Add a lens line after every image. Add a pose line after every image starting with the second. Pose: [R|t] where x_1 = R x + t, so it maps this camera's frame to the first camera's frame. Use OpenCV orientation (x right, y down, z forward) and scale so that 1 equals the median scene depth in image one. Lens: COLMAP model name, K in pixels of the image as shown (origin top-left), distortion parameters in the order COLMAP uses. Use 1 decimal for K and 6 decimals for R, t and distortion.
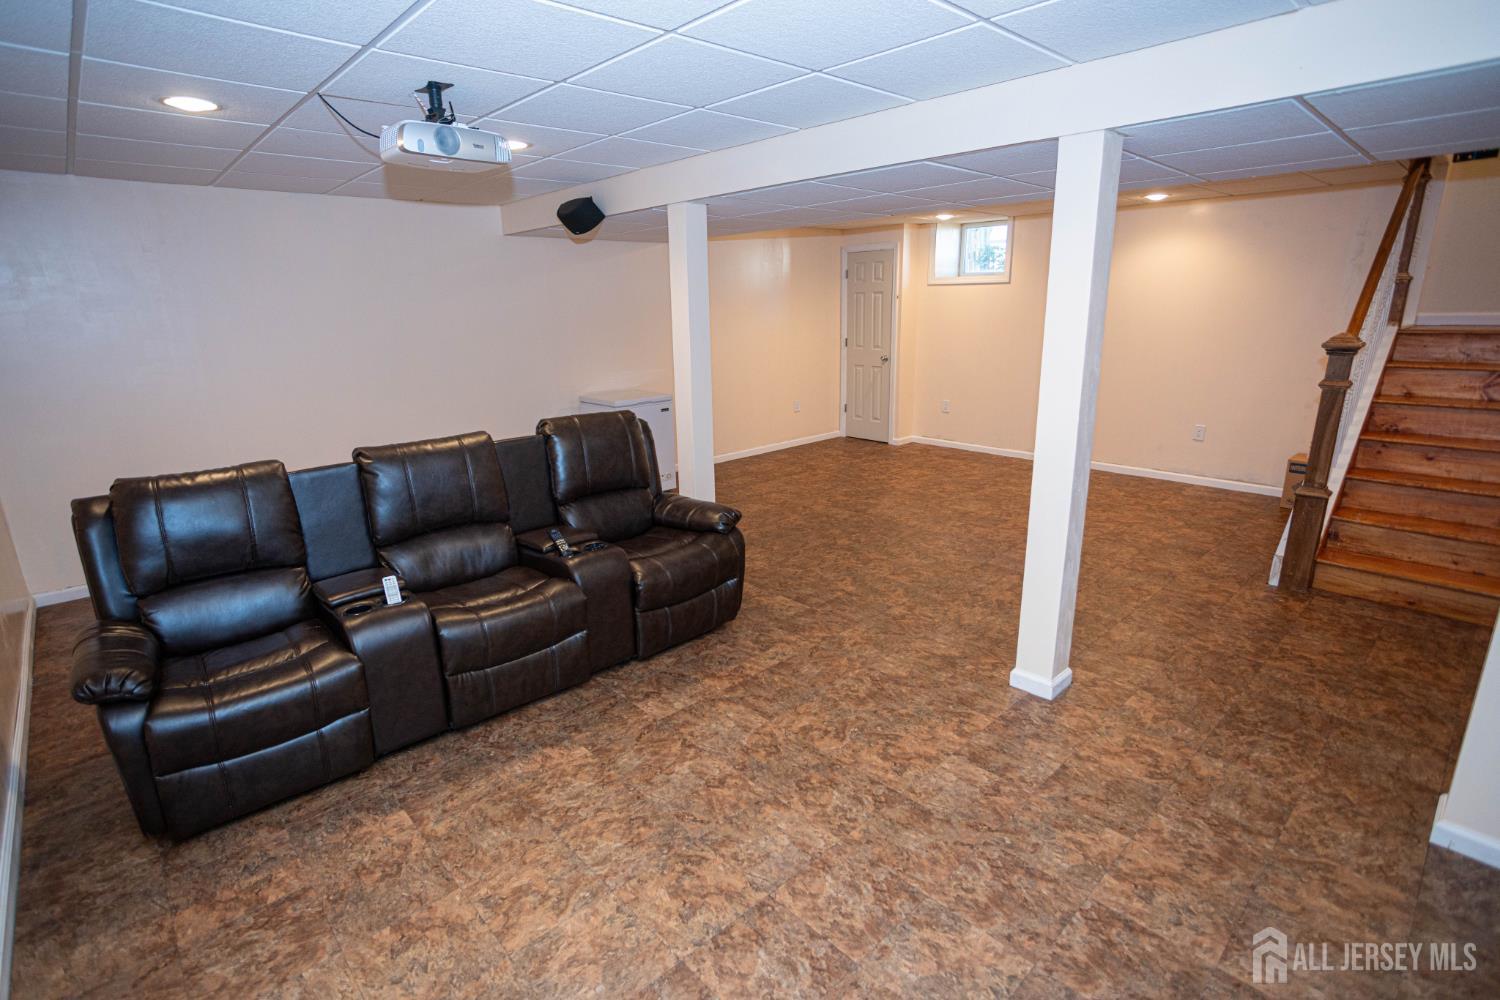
lens RADIAL K [[739.1, 0, 739.7], [0, 739.1, 504.6], [0, 0, 1]] dist [-0.058458, 0.036130]
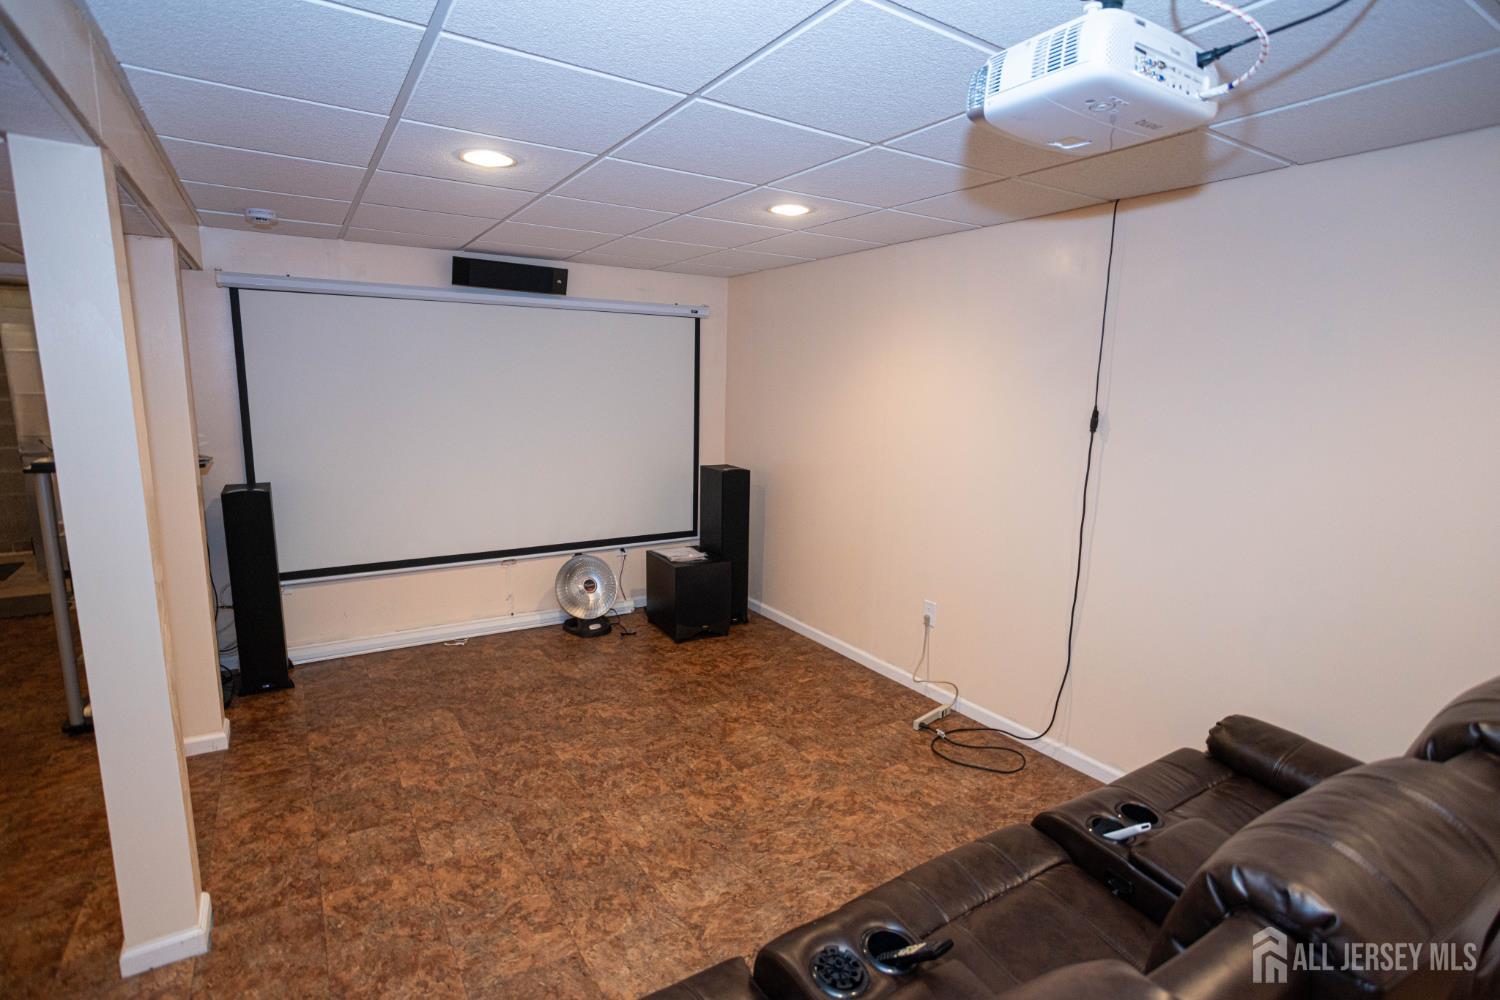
lens RADIAL K [[739.1, 0, 739.7], [0, 739.1, 504.6], [0, 0, 1]] dist [-0.058458, 0.036130]
pose [[-0.982998, -0.029896, 0.181168, -0.300158], [0.048972, 0.908232, 0.415592, -0.516706], [-0.176967, 0.417398, -0.891325, 1.831031]]
